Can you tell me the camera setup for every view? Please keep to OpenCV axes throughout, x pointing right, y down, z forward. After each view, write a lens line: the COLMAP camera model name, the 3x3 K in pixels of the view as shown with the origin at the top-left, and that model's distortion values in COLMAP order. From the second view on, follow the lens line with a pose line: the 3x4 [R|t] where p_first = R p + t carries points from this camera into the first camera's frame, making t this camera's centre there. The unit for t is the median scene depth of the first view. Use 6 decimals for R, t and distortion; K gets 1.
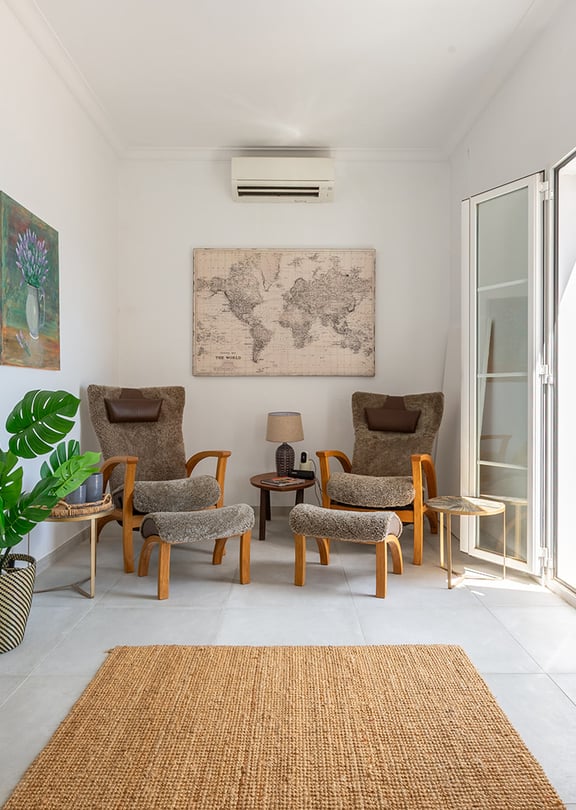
lens RADIAL K [[535.4, 0, 295.7], [0, 535.4, 388.5], [0, 0, 1]] dist [-0.007668, 0.000277]
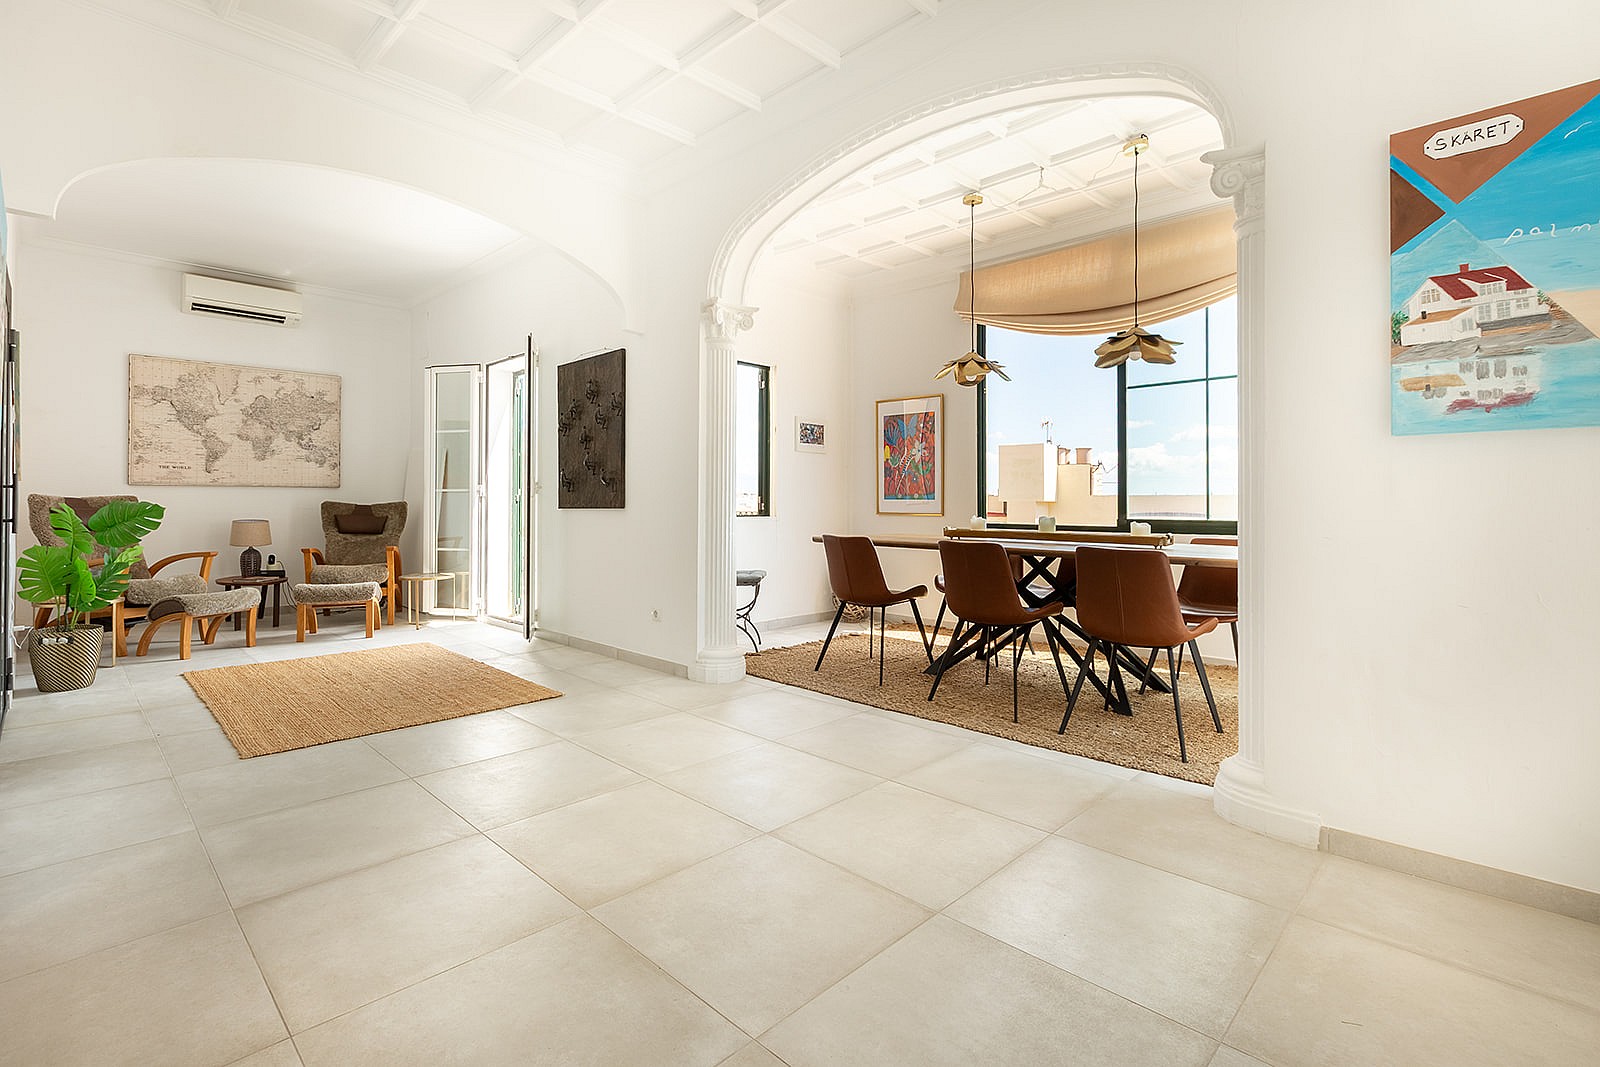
lens RADIAL K [[727.7, 0, 789.8], [0, 727.7, 503.2], [0, 0, 1]] dist [-0.003675, 0.000158]
pose [[0.701184, -0.000953, 0.712980, -0.308860], [-0.007244, 0.999938, 0.008461, -0.010428], [-0.712944, -0.011098, 0.701134, -0.839810]]
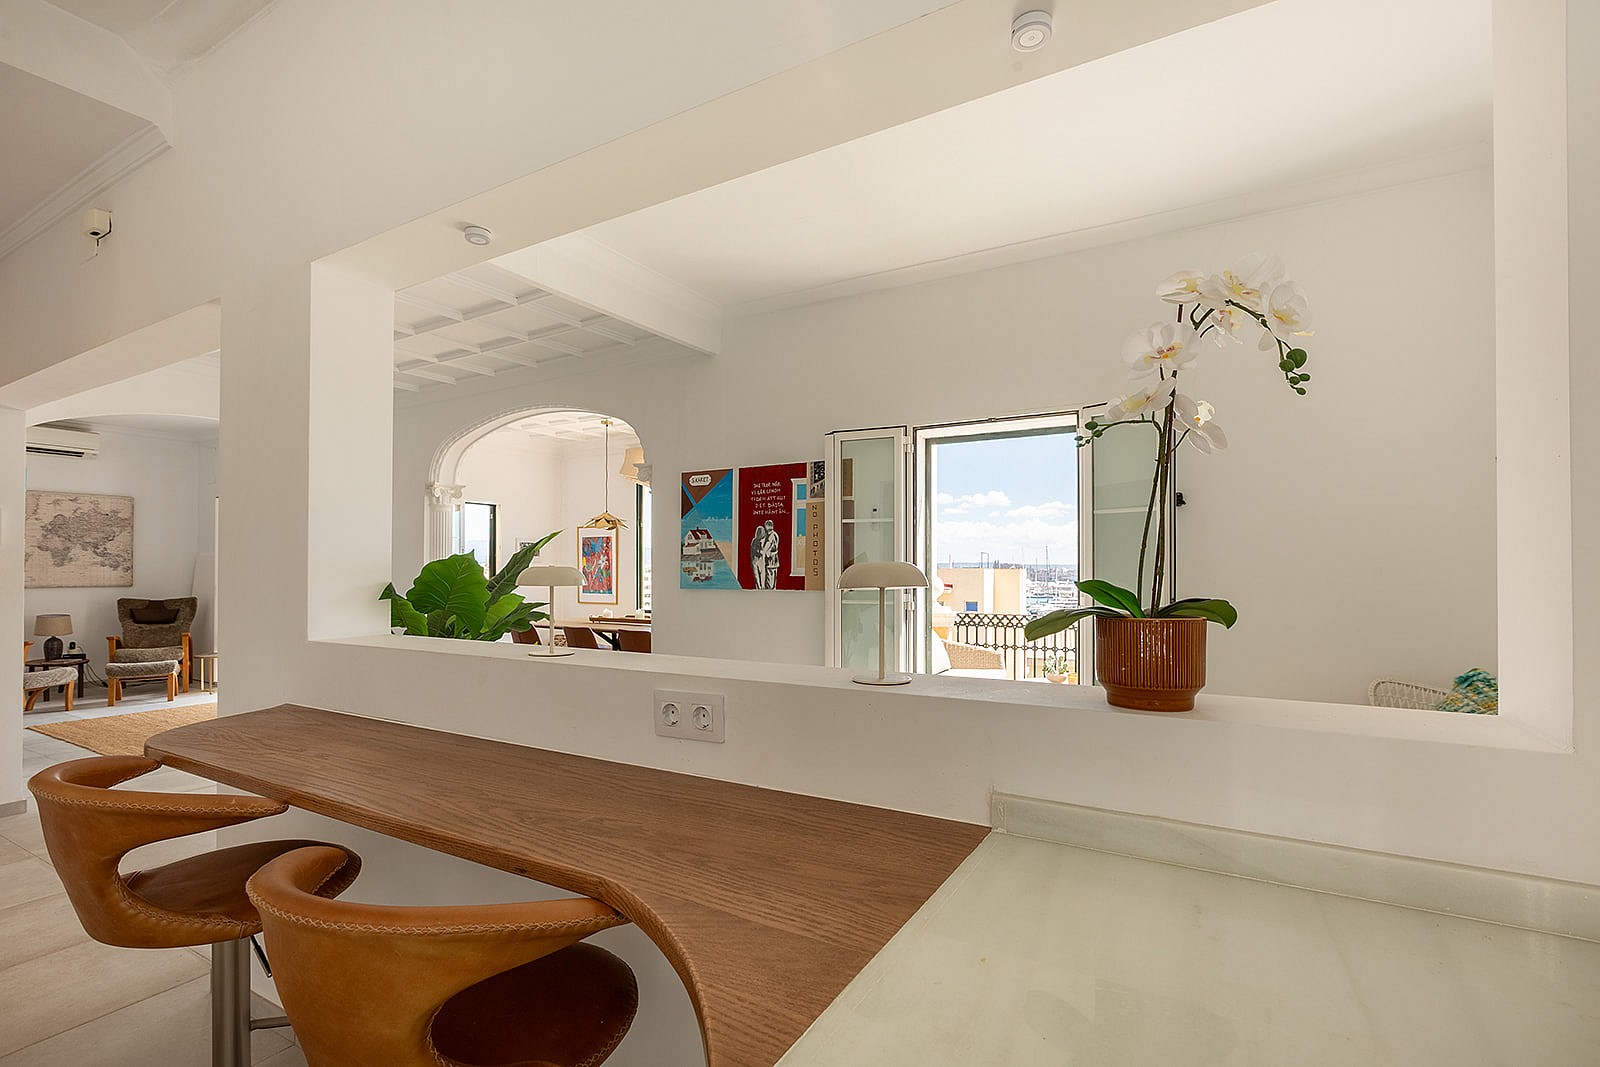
lens RADIAL K [[727.7, 0, 832.6], [0, 727.7, 565.3], [0, 0, 1]] dist [-0.003675, 0.000158]
pose [[0.483093, 0.002048, 0.875567, -0.696547], [-0.008988, 0.999956, 0.002620, -0.108250], [-0.875523, -0.009135, 0.483090, -1.699116]]
